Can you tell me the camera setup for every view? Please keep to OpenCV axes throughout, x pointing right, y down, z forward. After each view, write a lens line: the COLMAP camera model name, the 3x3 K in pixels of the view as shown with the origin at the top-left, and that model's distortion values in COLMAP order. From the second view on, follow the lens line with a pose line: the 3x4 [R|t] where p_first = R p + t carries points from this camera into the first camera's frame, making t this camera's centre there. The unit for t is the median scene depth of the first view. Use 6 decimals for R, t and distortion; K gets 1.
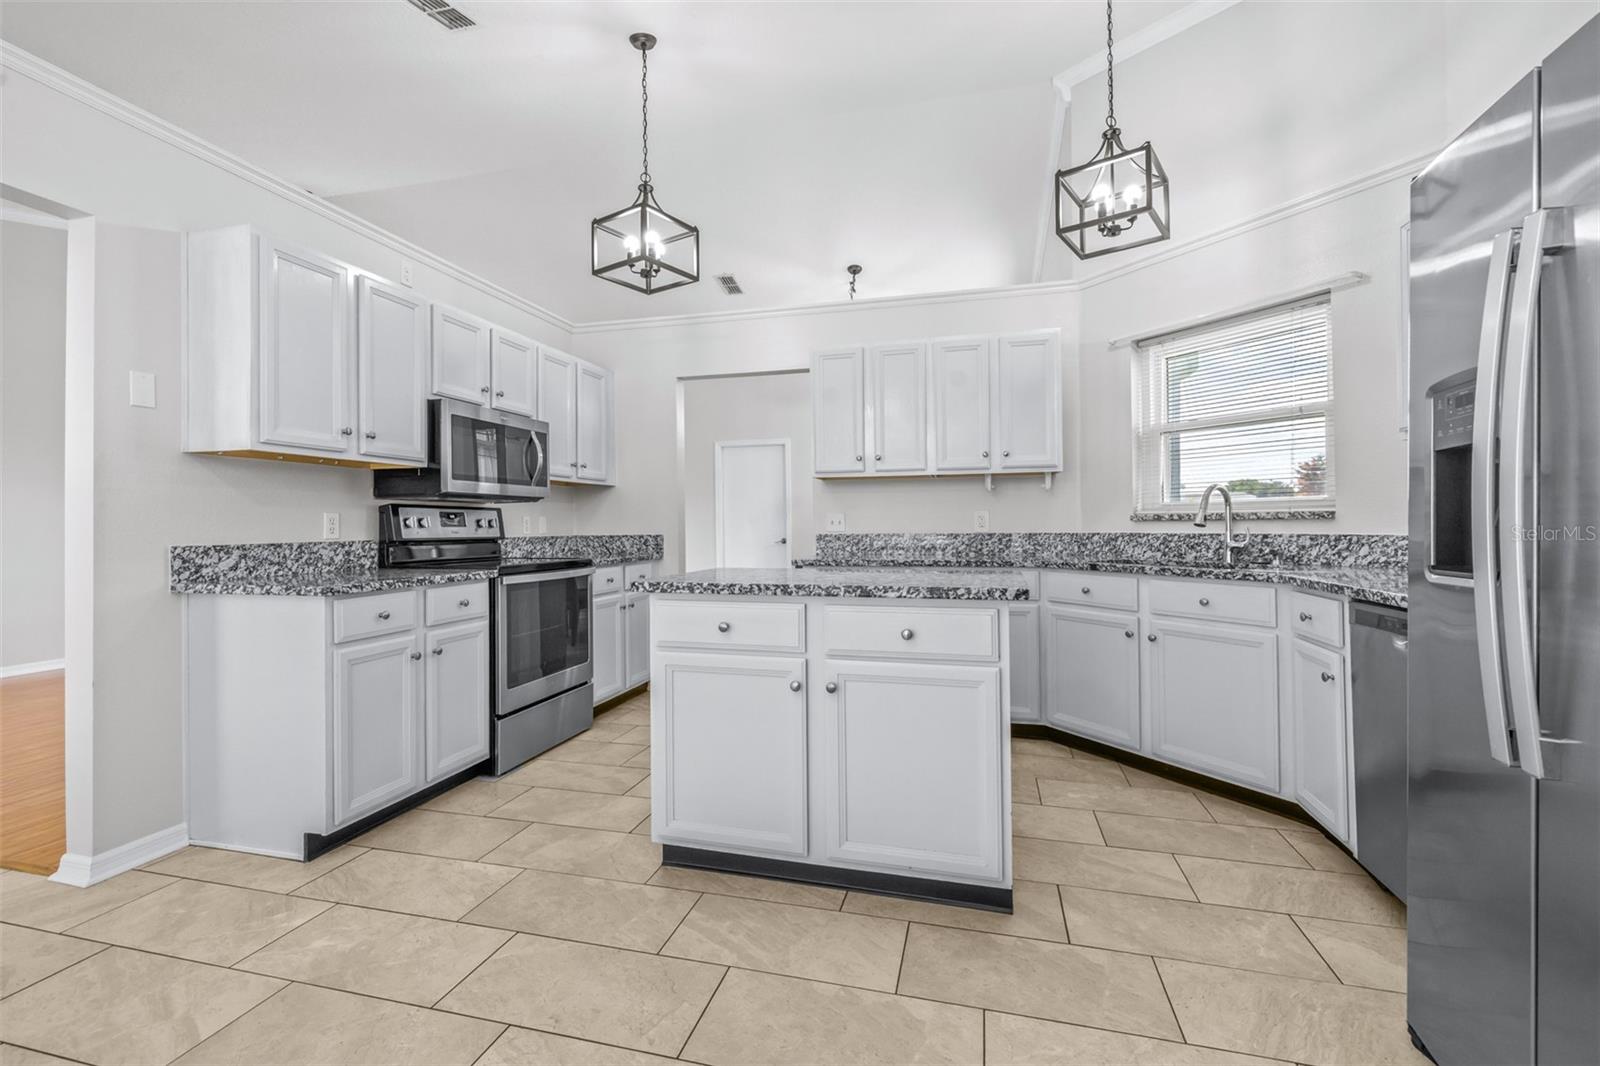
lens RADIAL K [[680.4, 0, 800.6], [0, 680.4, 523.2], [0, 0, 1]] dist [-0.003529, 0.001755]
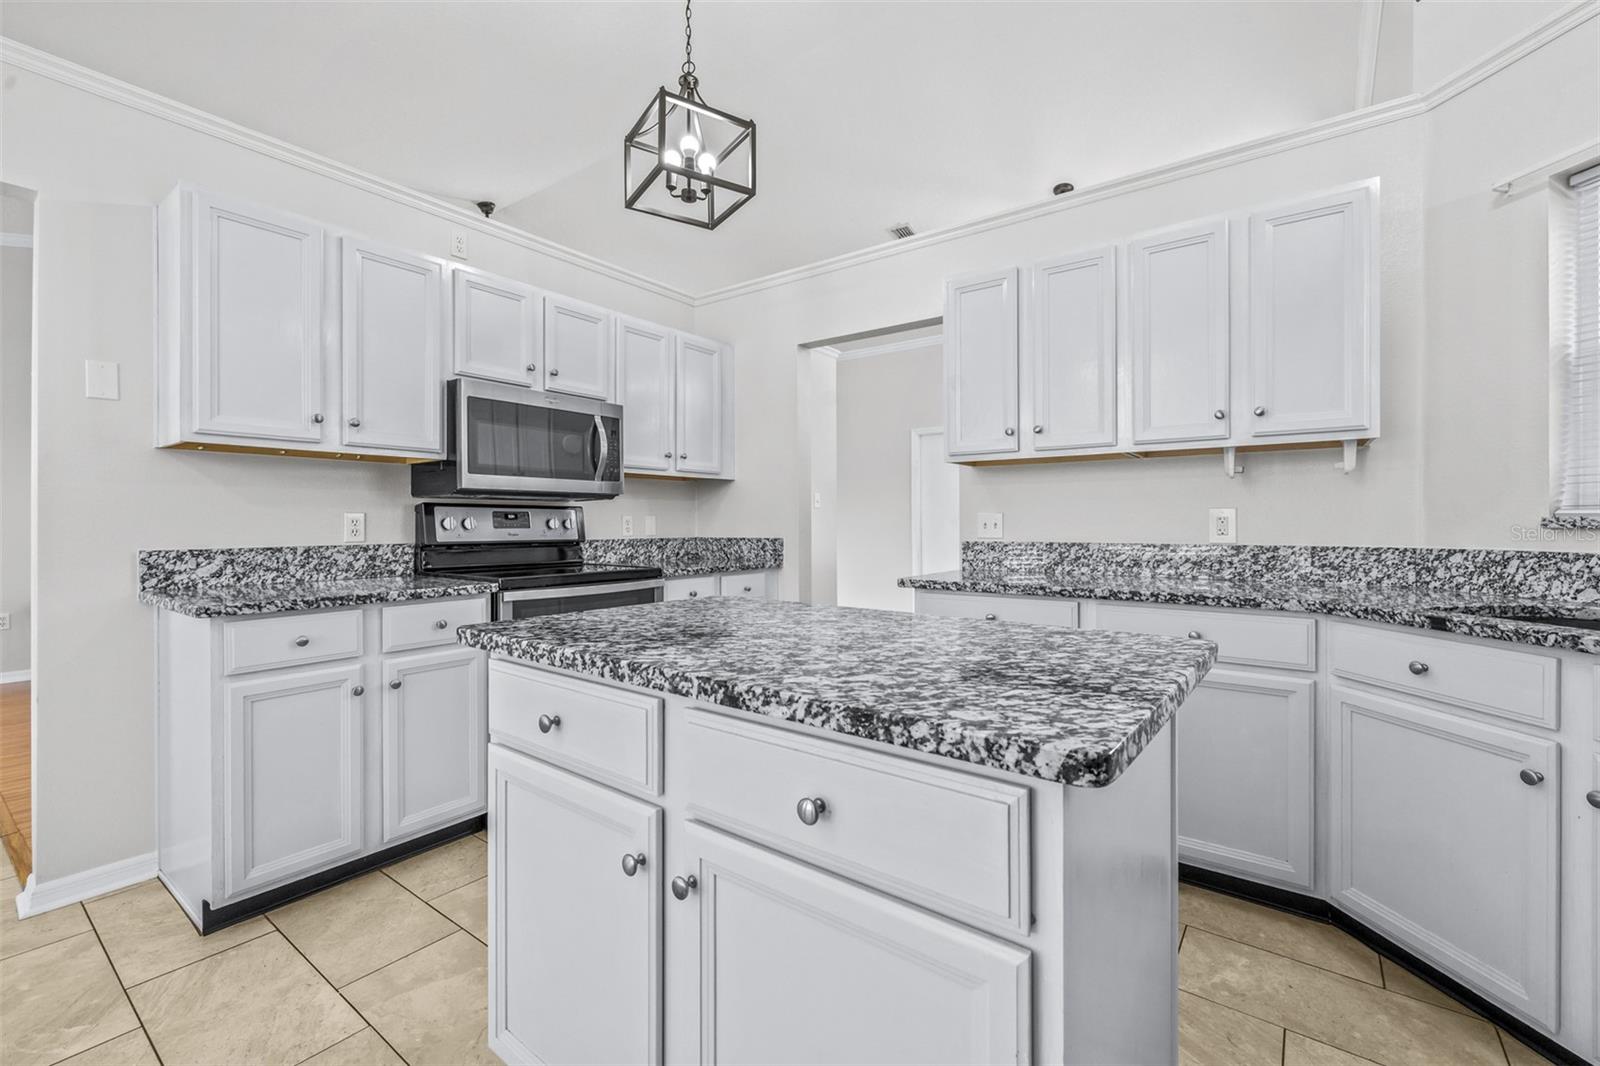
lens RADIAL K [[680.4, 0, 800.9], [0, 680.4, 526.0], [0, 0, 1]] dist [-0.003529, 0.001755]
pose [[0.927097, 0.007842, -0.374739, 0.187499], [-0.004293, 0.999938, 0.010303, -0.009580], [0.374796, -0.007943, 0.927073, 0.372076]]
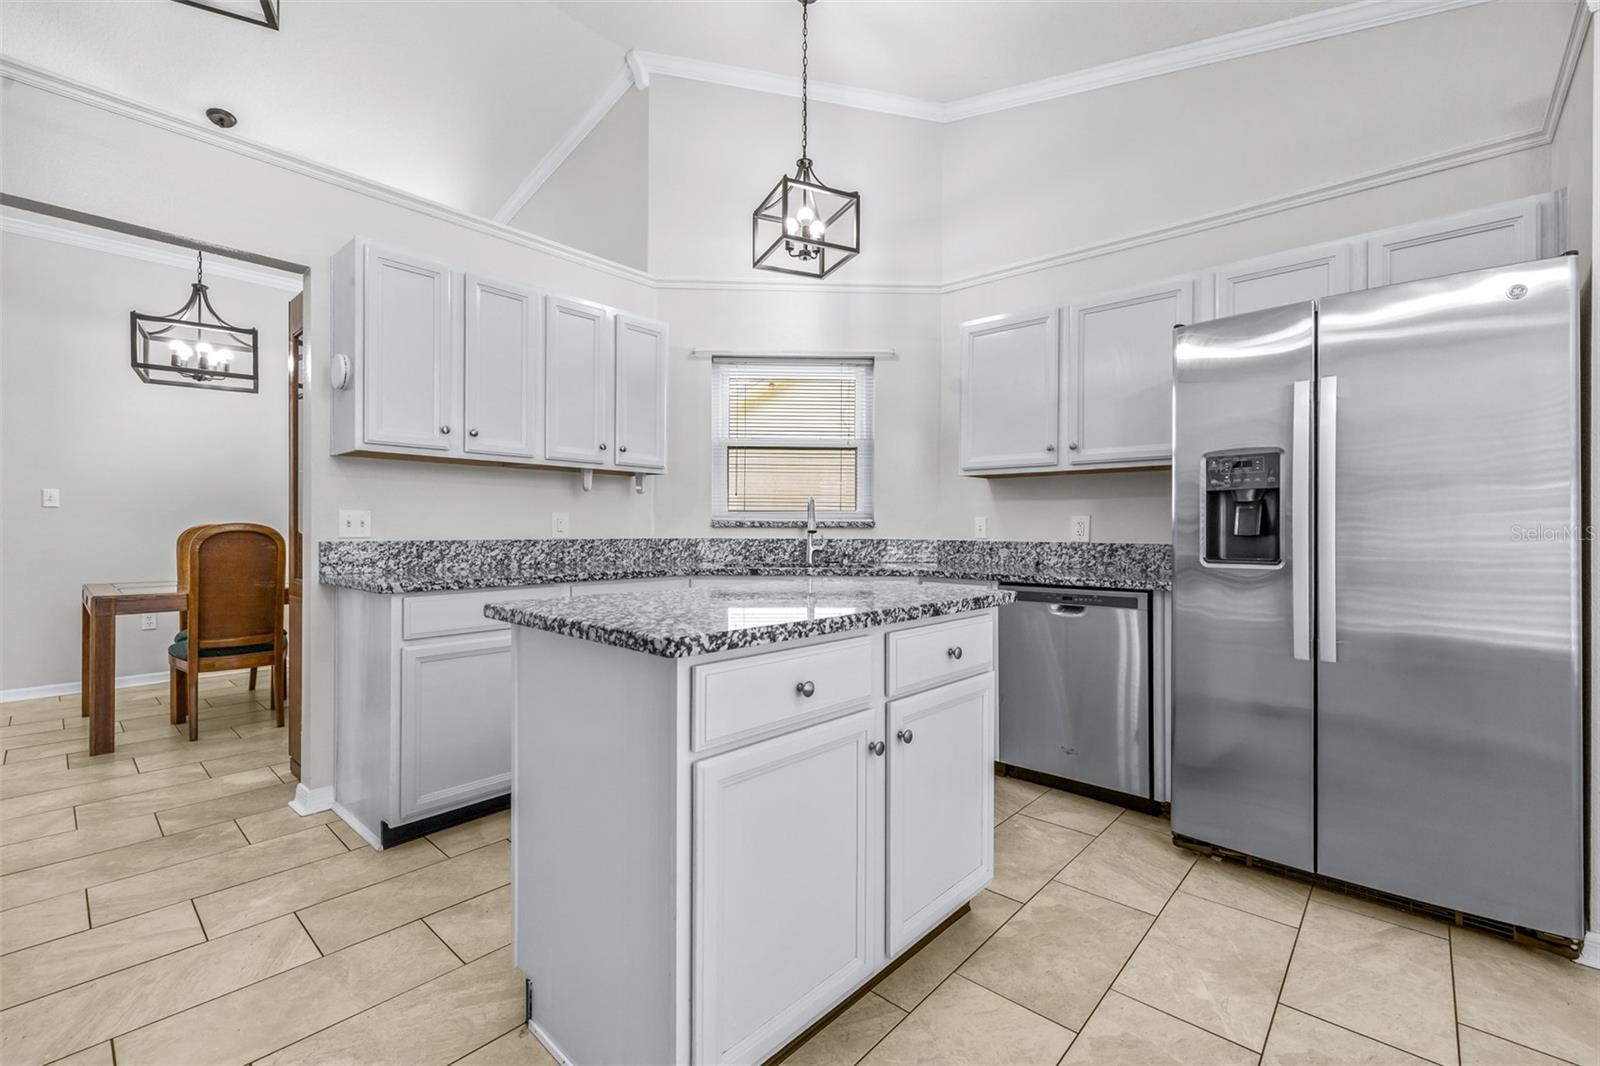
lens RADIAL K [[680.4, 0, 800.5], [0, 680.4, 531.9], [0, 0, 1]] dist [-0.003529, 0.001755]
pose [[0.460811, 0.006075, 0.887478, -0.448000], [-0.010927, 0.999940, -0.001172, 0.004600], [-0.887431, -0.009157, 0.460849, 0.470501]]
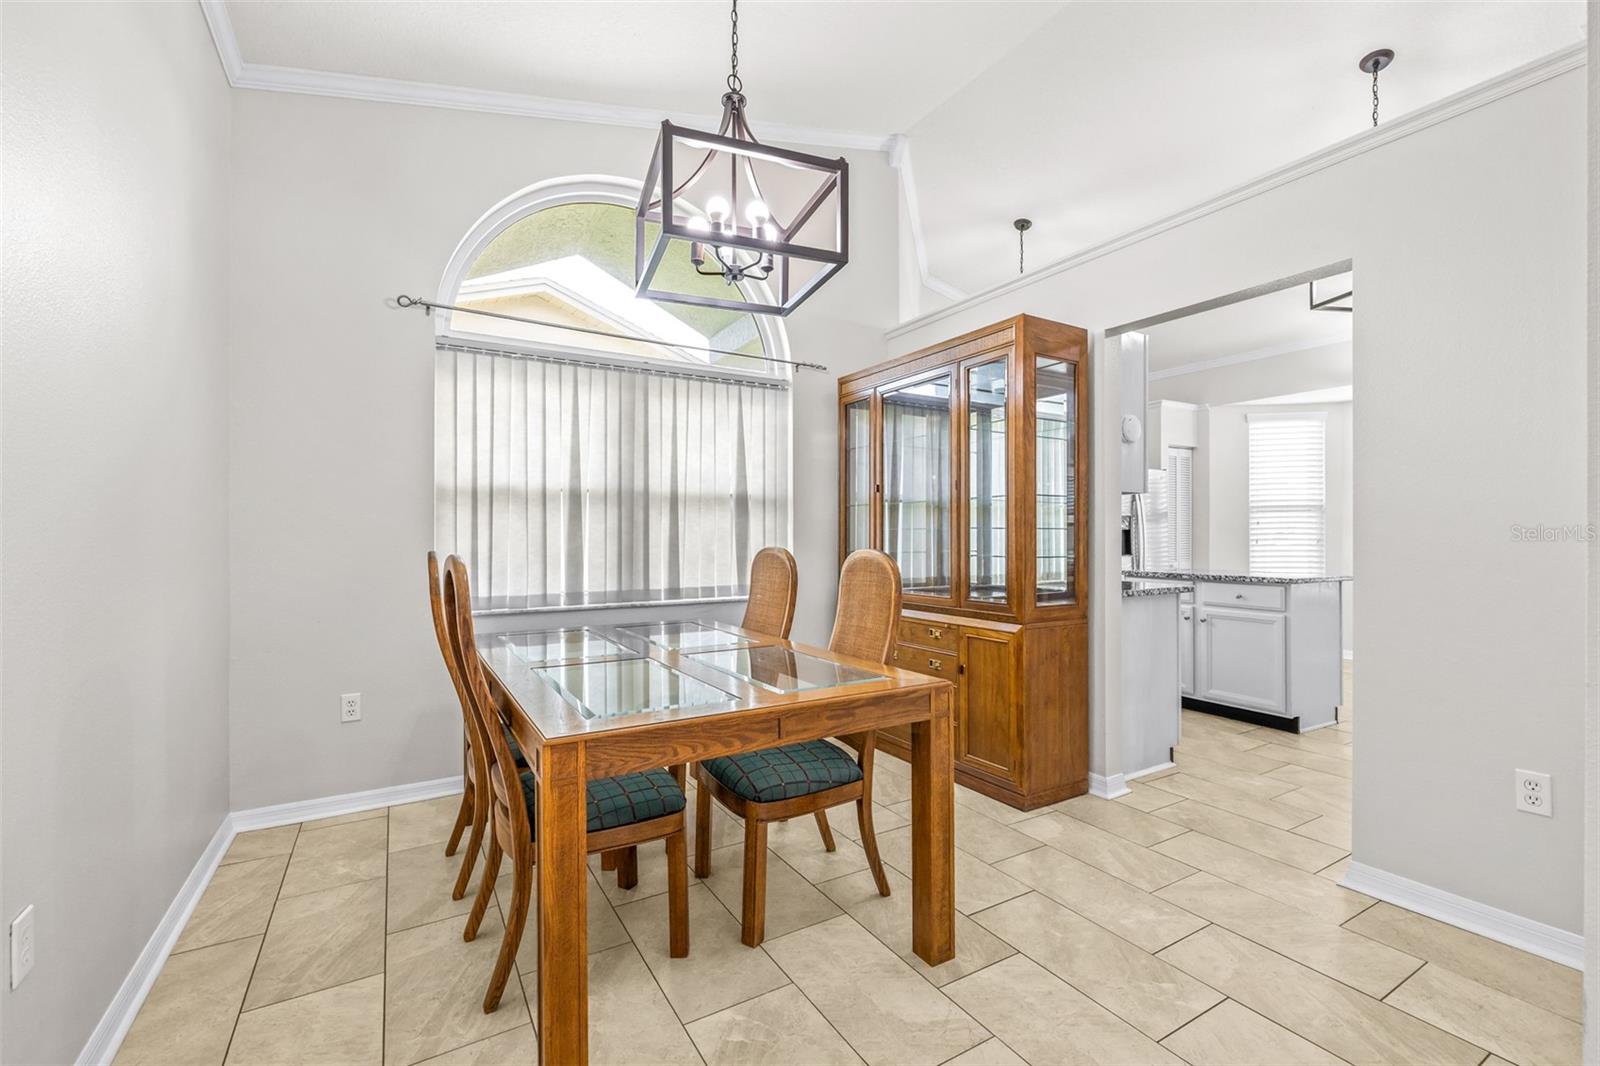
lens RADIAL K [[680.4, 0, 792.4], [0, 680.4, 539.2], [0, 0, 1]] dist [-0.003529, 0.001755]
pose [[-0.700564, 0.007659, 0.713549, -0.359404], [0.007979, 0.999964, -0.002900, -0.019603], [-0.713545, 0.003662, -0.700600, 2.487241]]
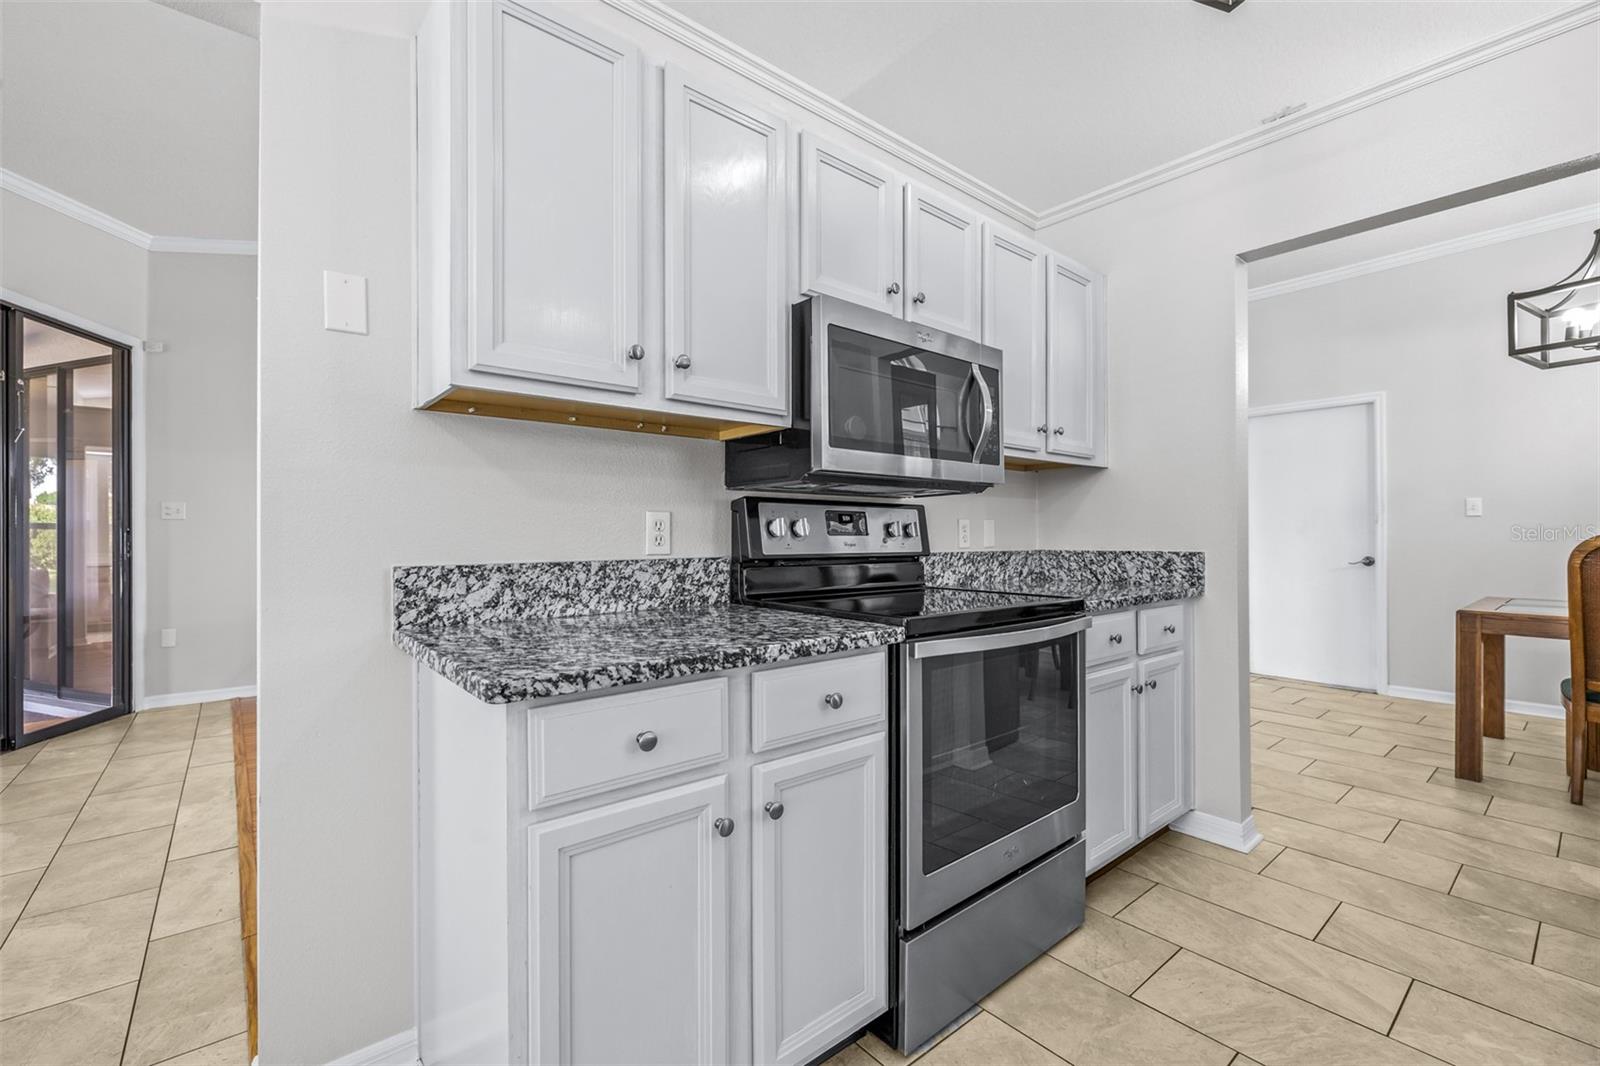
lens RADIAL K [[680.4, 0, 798.6], [0, 680.4, 539.4], [0, 0, 1]] dist [-0.003529, 0.001755]
pose [[0.812350, 0.007538, -0.583122, -0.222077], [-0.001488, 0.999940, 0.010853, 0.002511], [0.583169, -0.007949, 0.812312, 0.554166]]
